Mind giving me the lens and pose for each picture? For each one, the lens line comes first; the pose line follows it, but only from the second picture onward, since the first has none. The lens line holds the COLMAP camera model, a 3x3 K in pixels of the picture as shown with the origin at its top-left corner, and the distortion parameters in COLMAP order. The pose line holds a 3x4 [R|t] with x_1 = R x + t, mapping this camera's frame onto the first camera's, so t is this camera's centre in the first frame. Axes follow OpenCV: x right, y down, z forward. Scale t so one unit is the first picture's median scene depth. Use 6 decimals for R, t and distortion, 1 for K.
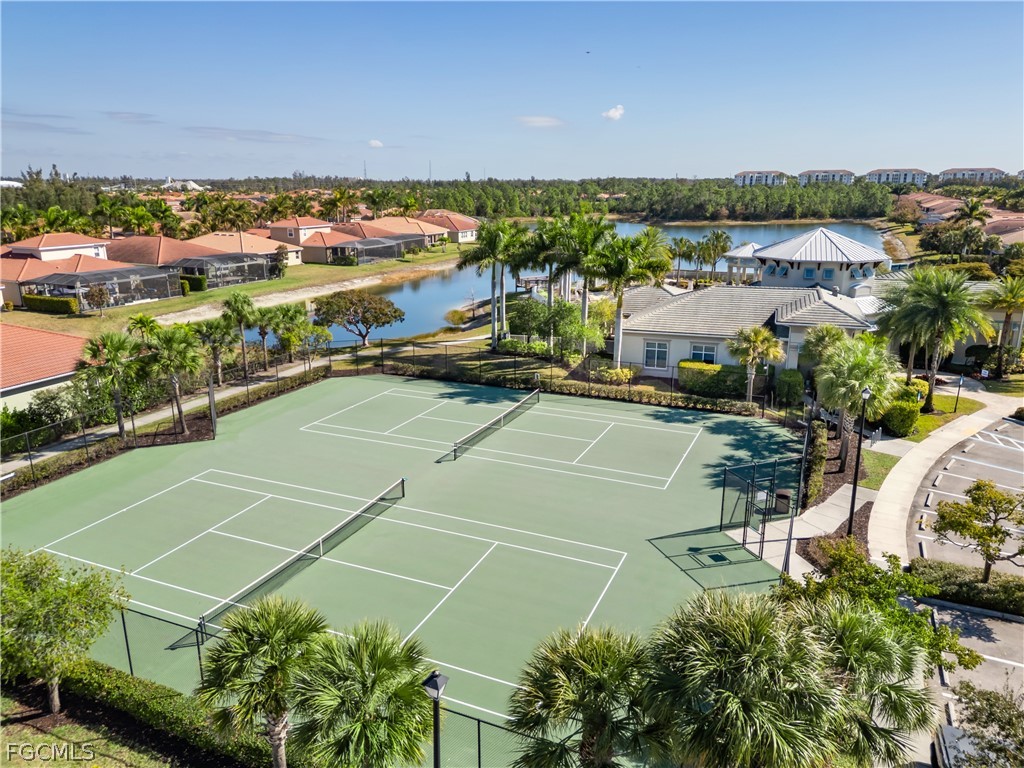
lens RADIAL K [[728.1, 0, 509.6], [0, 728.1, 383.8], [0, 0, 1]] dist [0.038191, -0.023621]
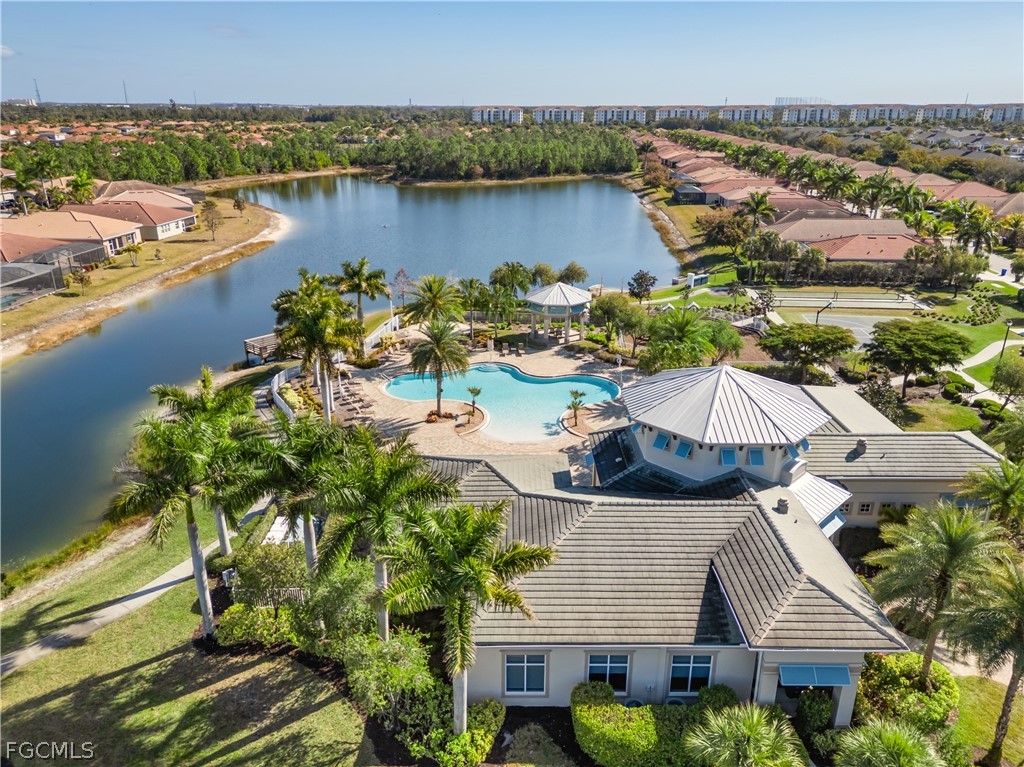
lens RADIAL K [[728.1, 0, 508.2], [0, 728.1, 382.9], [0, 0, 1]] dist [0.038191, -0.023621]
pose [[0.941785, -0.108784, 0.318130, 0.007848], [0.078141, 0.991120, 0.107588, -0.064875], [-0.327009, -0.076466, 0.941923, 0.103481]]
